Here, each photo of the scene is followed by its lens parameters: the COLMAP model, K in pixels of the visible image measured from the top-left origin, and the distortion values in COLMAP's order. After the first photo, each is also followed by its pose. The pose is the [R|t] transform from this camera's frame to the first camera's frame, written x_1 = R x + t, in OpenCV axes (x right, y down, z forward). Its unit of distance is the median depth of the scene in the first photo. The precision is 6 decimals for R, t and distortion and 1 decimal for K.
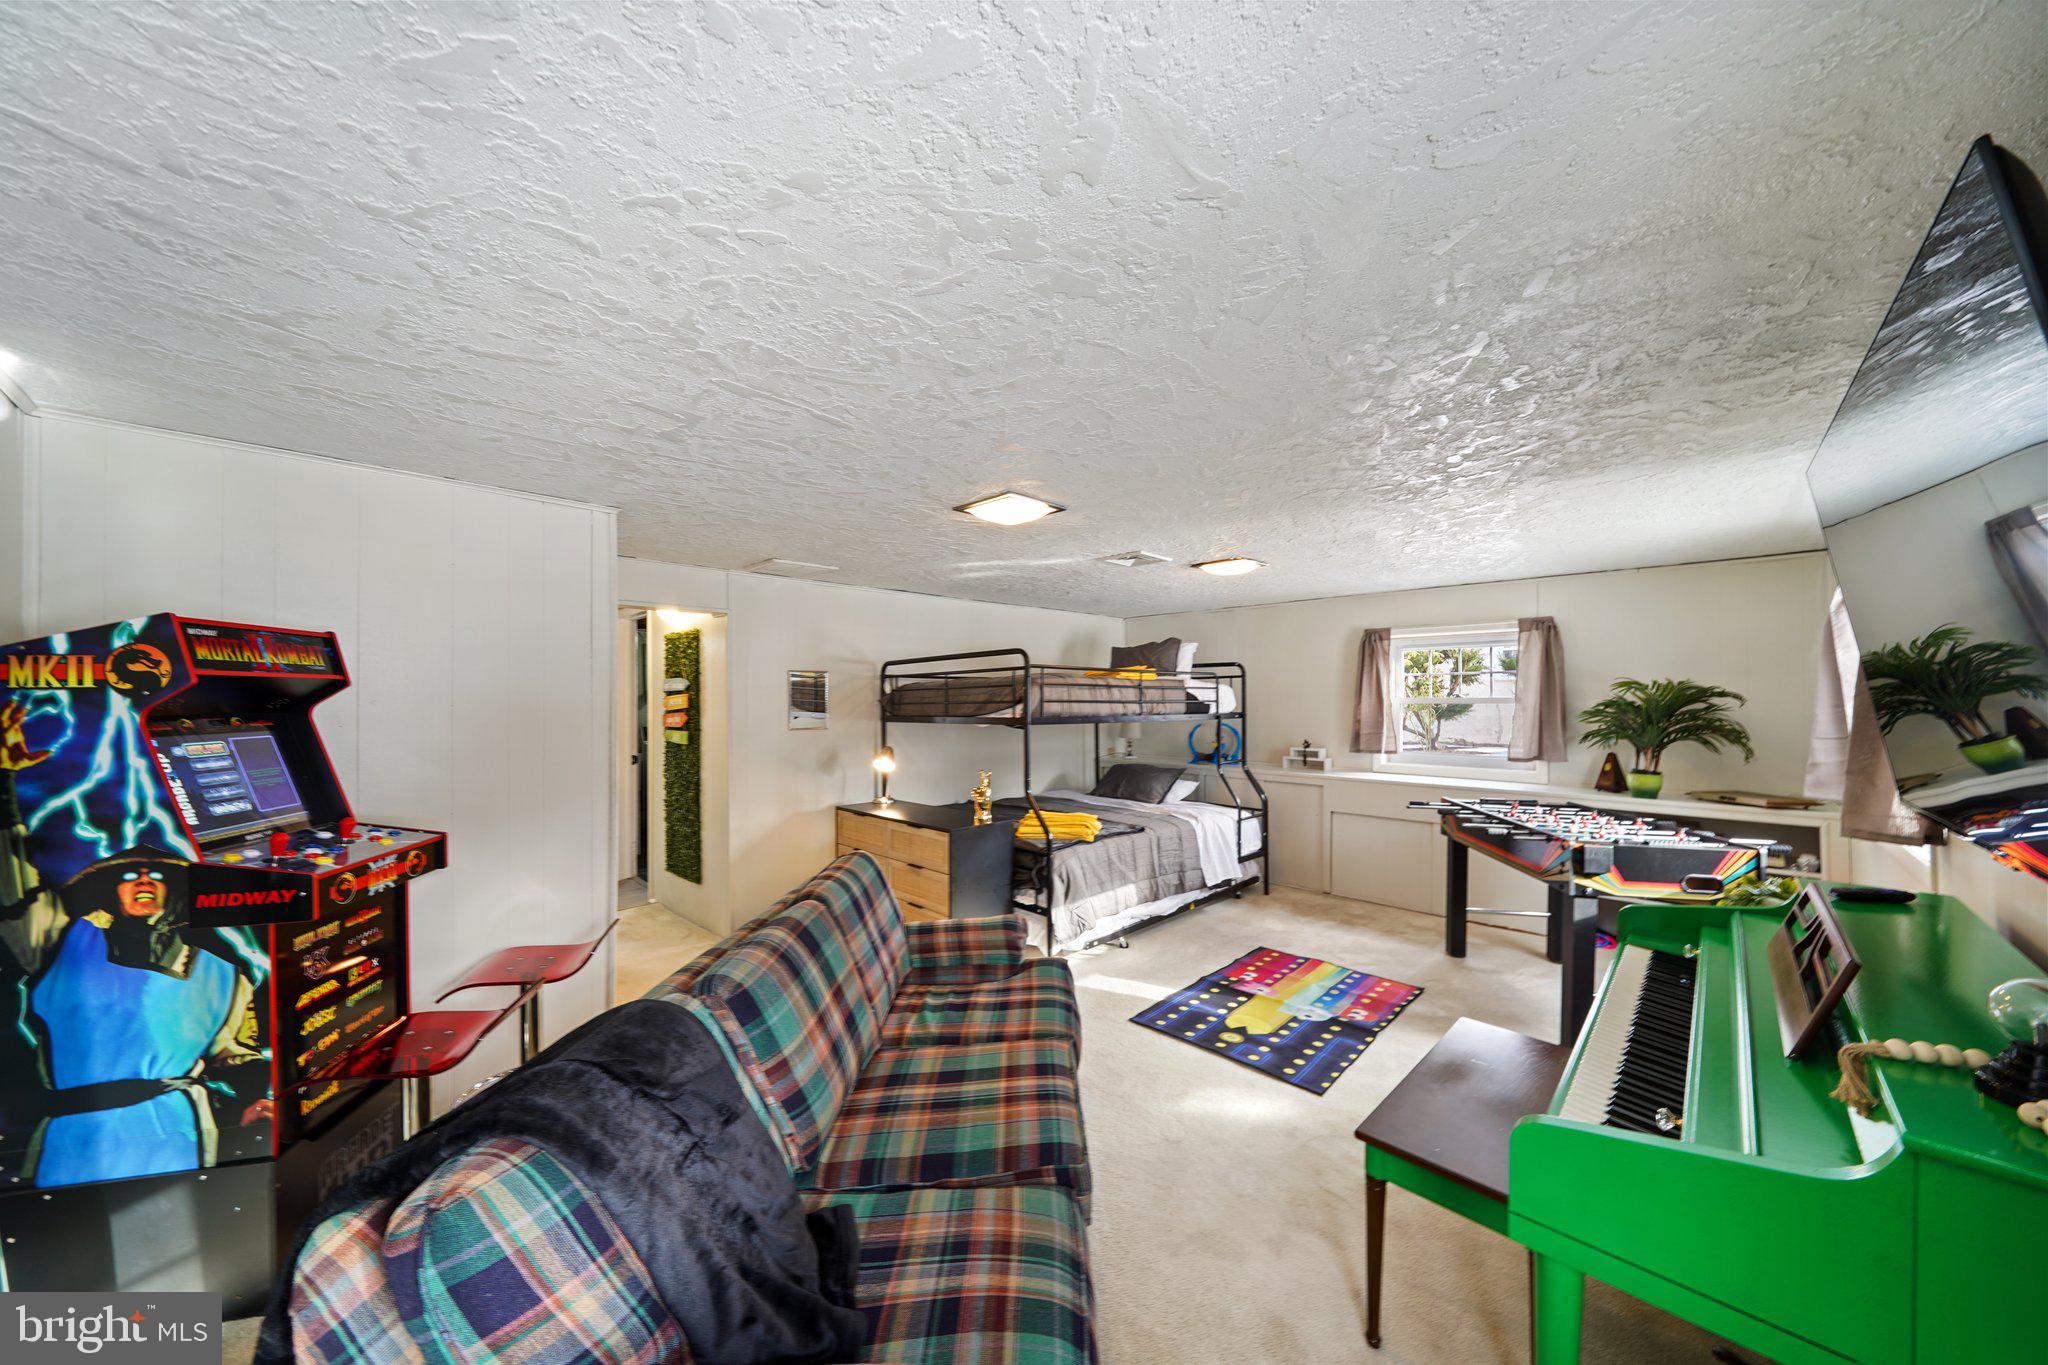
lens RADIAL K [[708.5, 0, 1030.4], [0, 708.5, 693.1], [0, 0, 1]] dist [-0.000693, -0.000114]
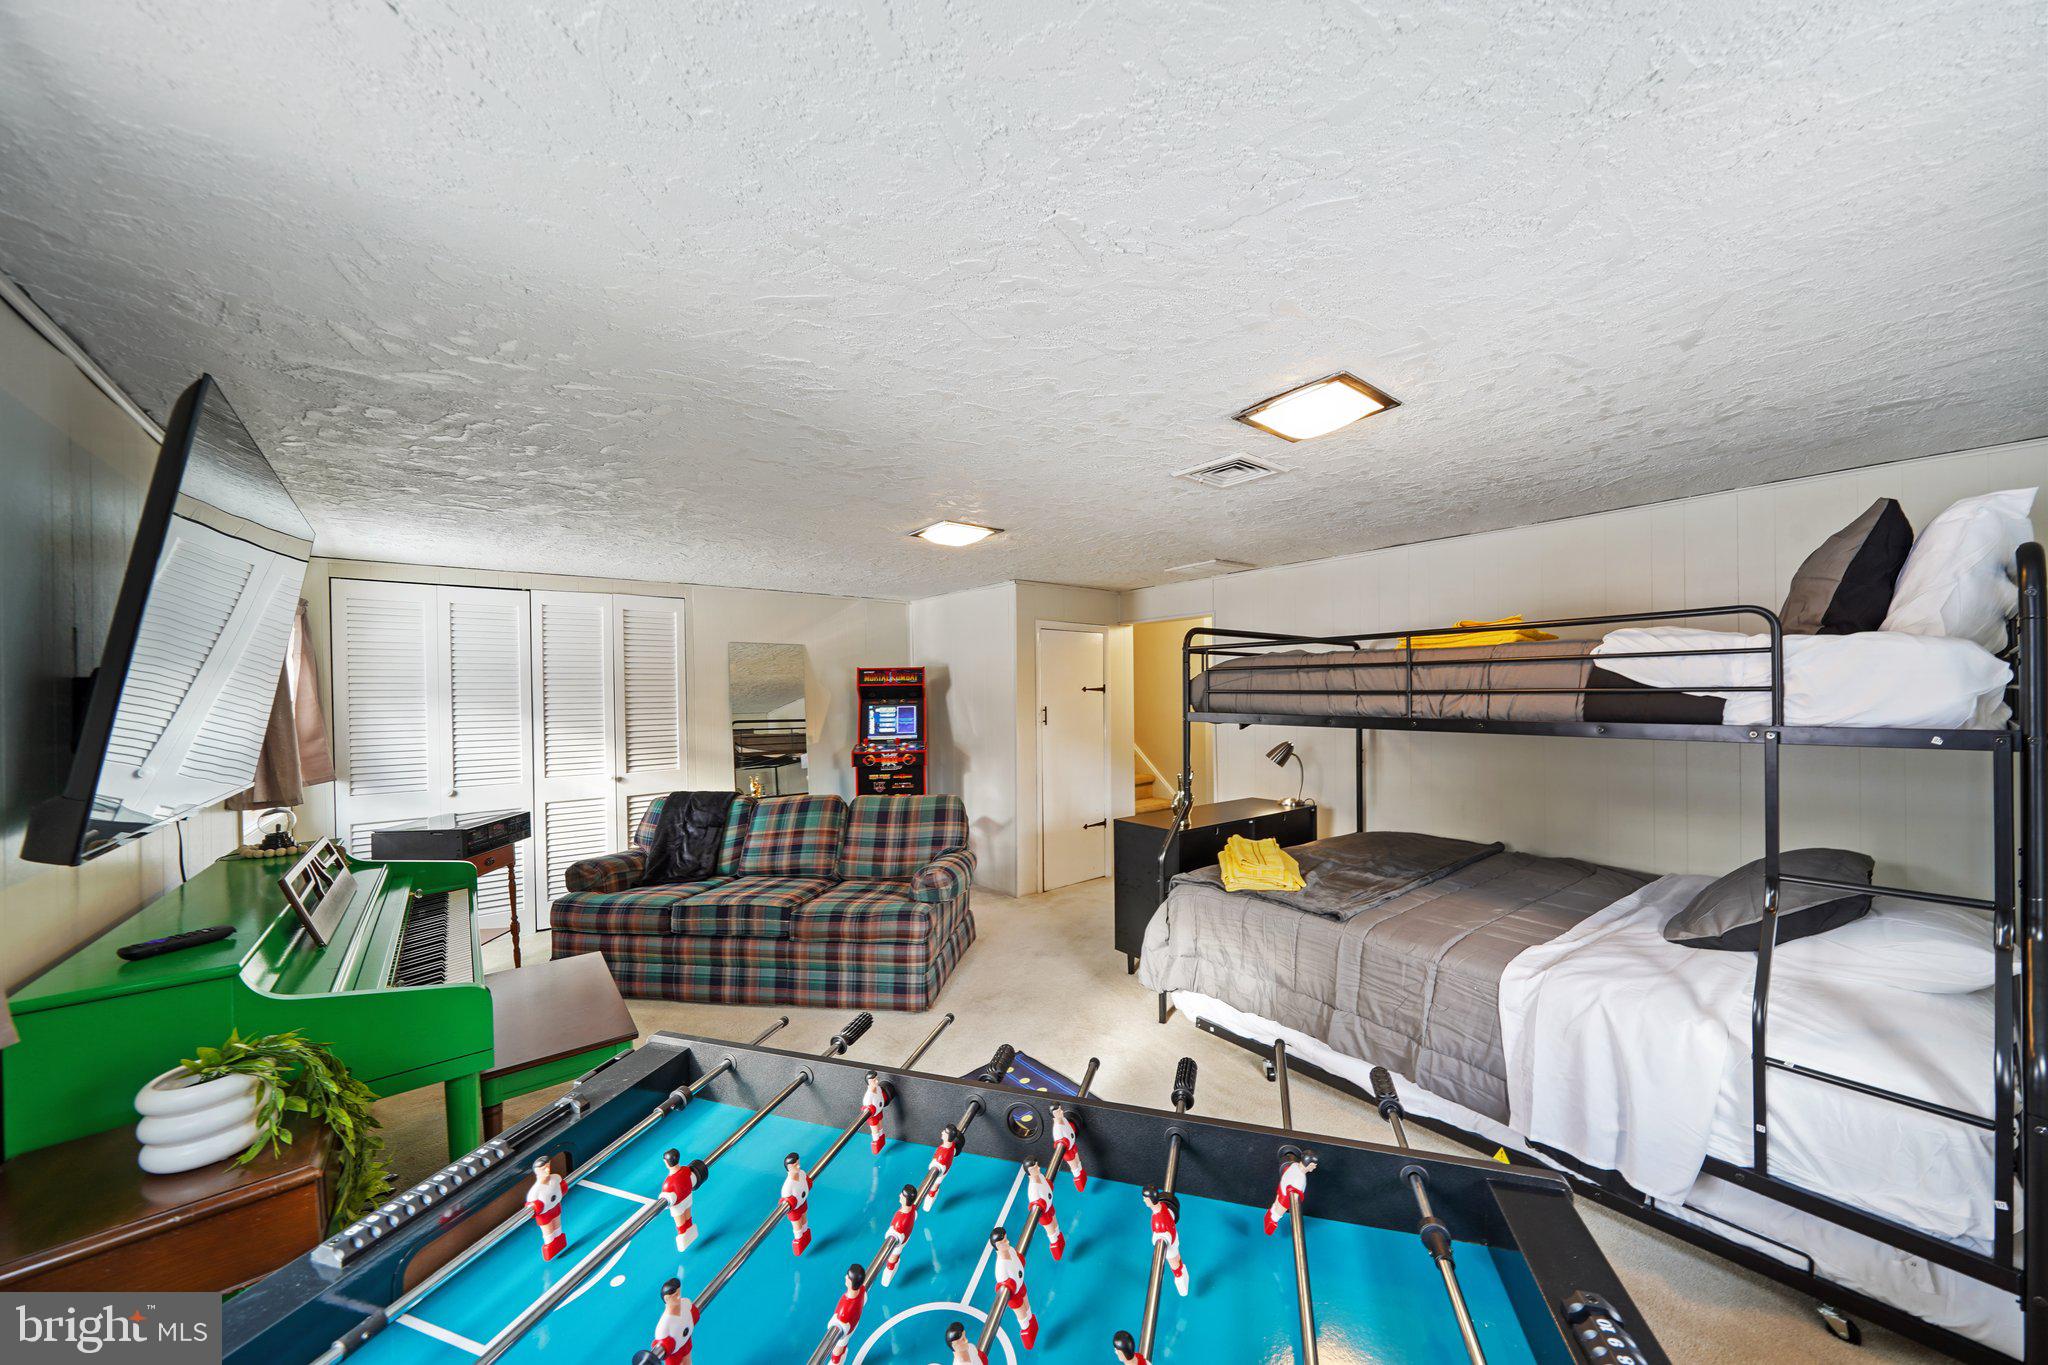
lens RADIAL K [[708.5, 0, 1030.6], [0, 708.5, 691.5], [0, 0, 1]] dist [-0.000693, -0.000114]
pose [[-0.119769, 0.003919, -0.992794, 0.662660], [0.024016, 0.999711, 0.001049, 0.003879], [0.992511, -0.023717, -0.119828, 0.734479]]
